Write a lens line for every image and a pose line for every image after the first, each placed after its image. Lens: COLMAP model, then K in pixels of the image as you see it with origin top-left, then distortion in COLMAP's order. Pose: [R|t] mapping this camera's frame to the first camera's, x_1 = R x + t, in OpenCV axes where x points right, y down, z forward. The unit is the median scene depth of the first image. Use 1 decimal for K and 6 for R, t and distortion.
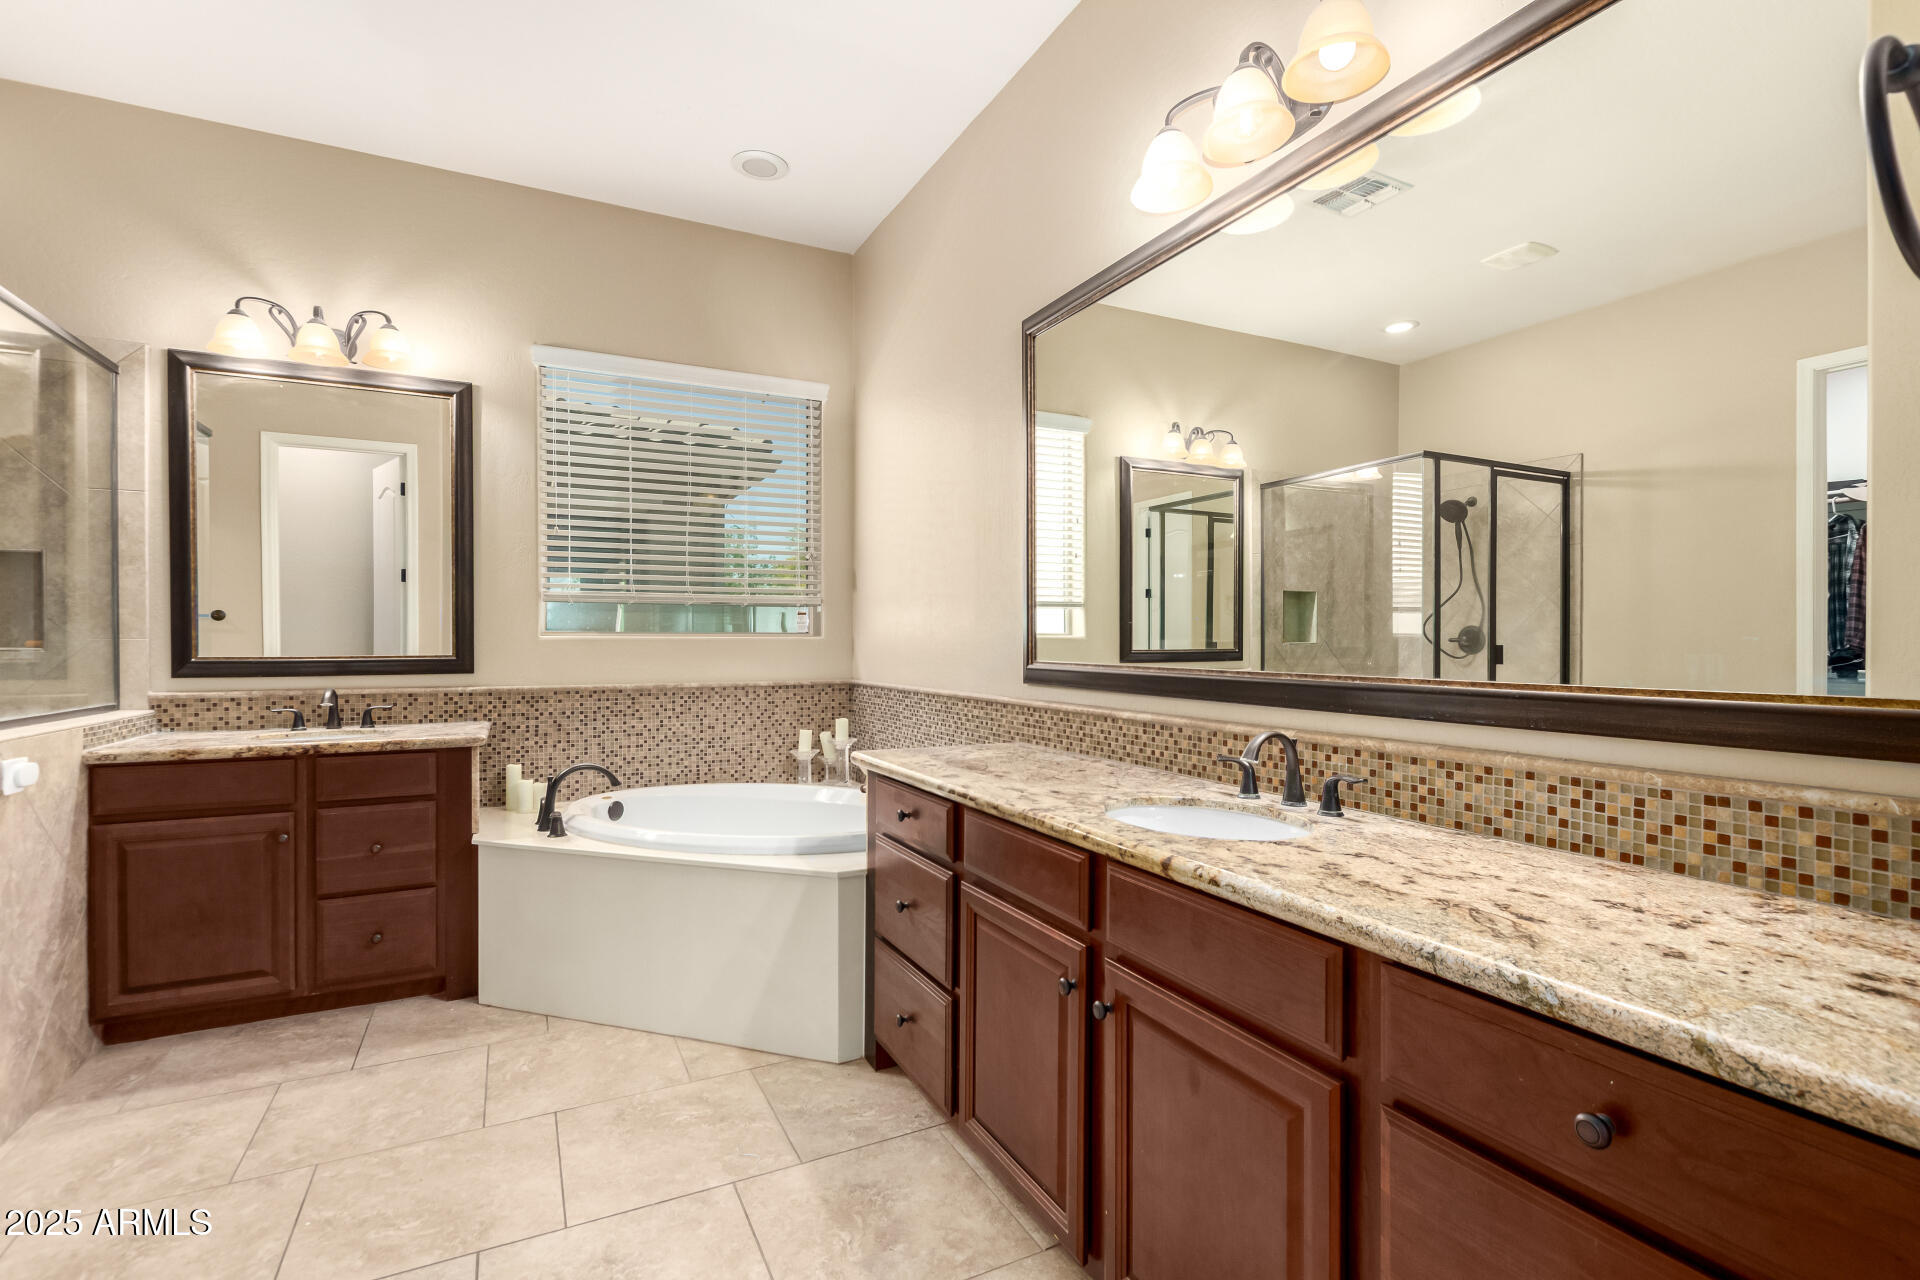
lens RADIAL K [[888.2, 0, 960.8], [0, 888.2, 628.3], [0, 0, 1]] dist [0.010278, -0.006303]
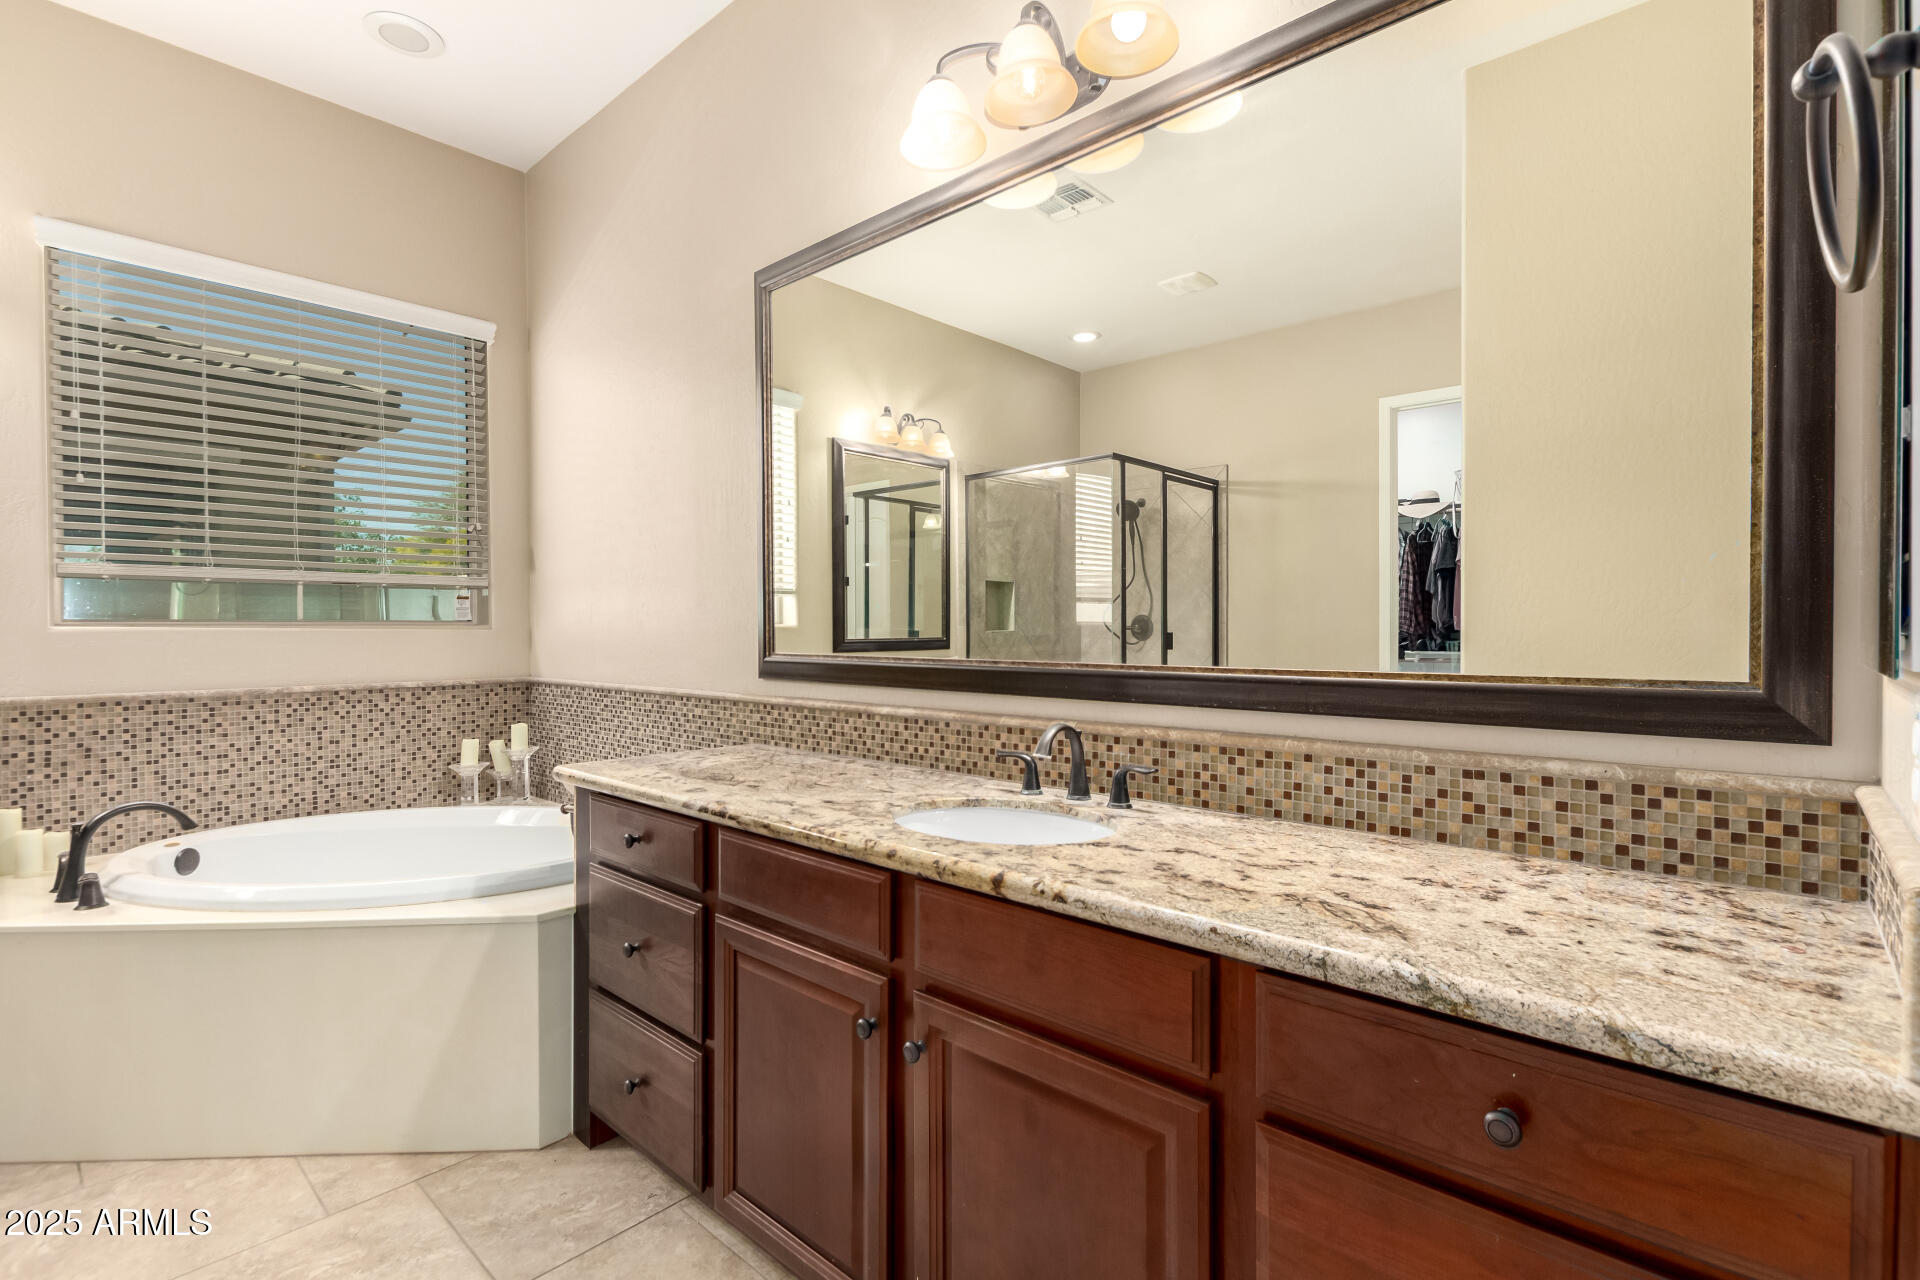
lens RADIAL K [[888.2, 0, 960.8], [0, 888.2, 628.3], [0, 0, 1]] dist [0.010278, -0.006303]
pose [[0.933982, -0.002861, 0.357309, -0.074472], [-0.001697, 0.999921, 0.012441, 0.000653], [-0.357316, -0.012226, 0.933903, 0.114251]]
